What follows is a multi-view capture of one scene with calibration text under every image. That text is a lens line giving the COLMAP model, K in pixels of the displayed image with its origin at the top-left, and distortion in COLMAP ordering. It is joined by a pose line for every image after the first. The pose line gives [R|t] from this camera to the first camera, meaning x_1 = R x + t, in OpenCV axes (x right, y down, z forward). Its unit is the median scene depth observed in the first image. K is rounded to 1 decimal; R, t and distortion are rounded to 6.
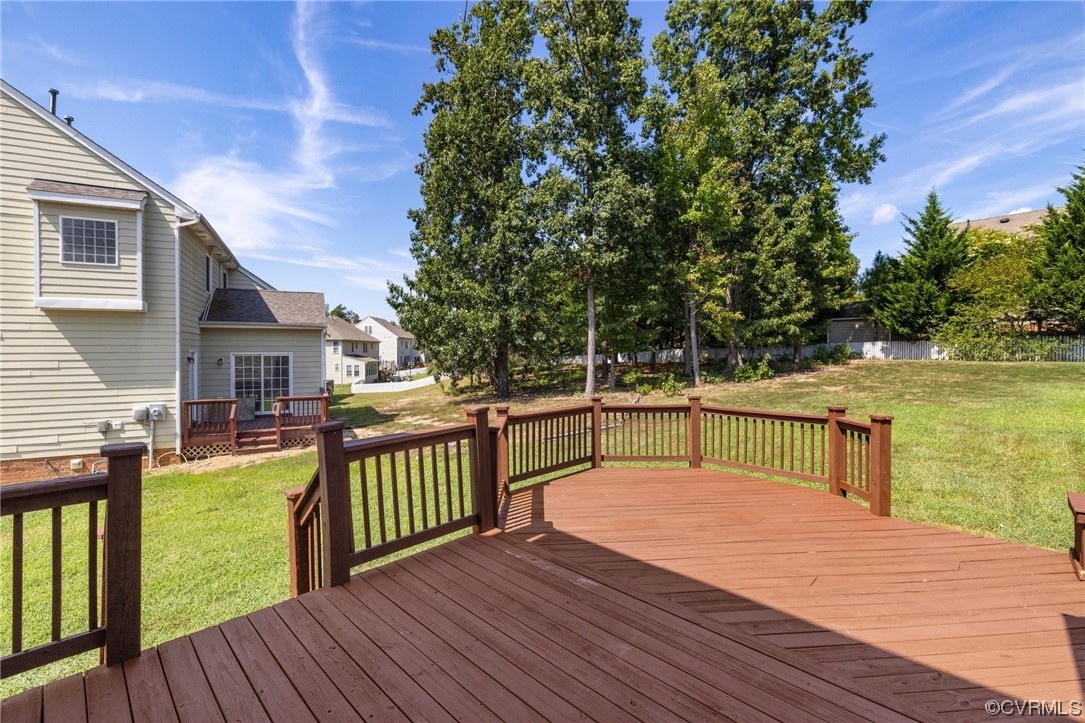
lens RADIAL K [[469.4, 0, 535.6], [0, 469.4, 344.7], [0, 0, 1]] dist [0.001497, -0.000979]
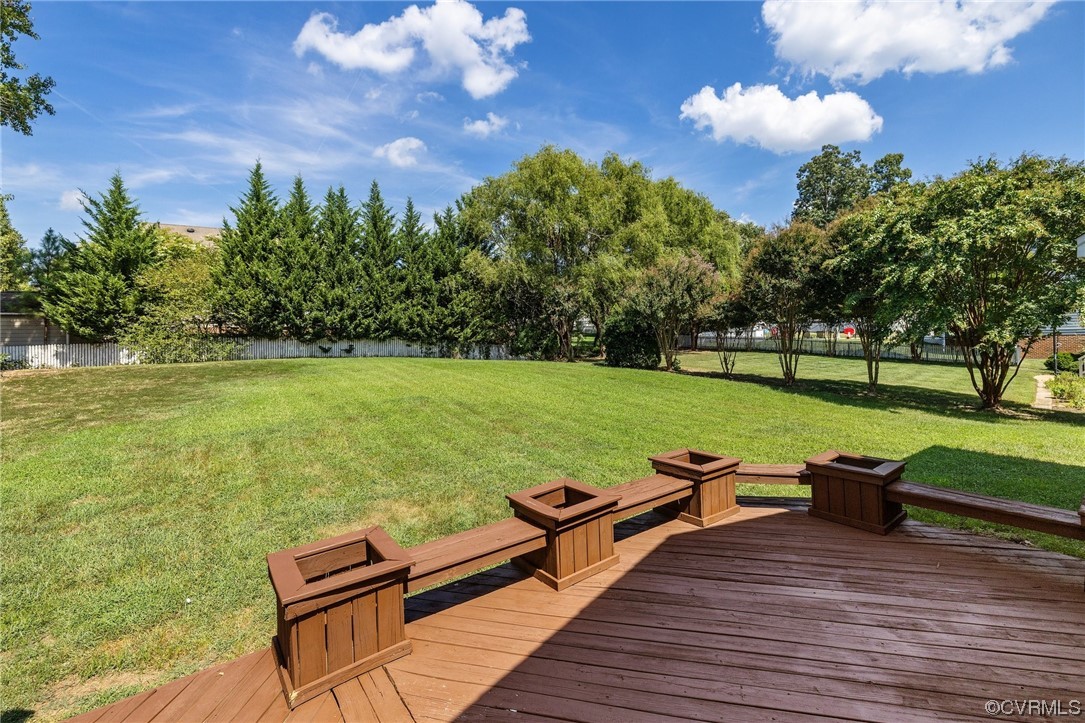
lens RADIAL K [[469.4, 0, 535.6], [0, 469.4, 344.7], [0, 0, 1]] dist [0.001497, -0.000979]
pose [[0.157293, -0.012727, 0.987470, 0.099626], [0.018718, 0.999776, 0.009904, 0.000391], [-0.987375, 0.016926, 0.157496, 0.095459]]
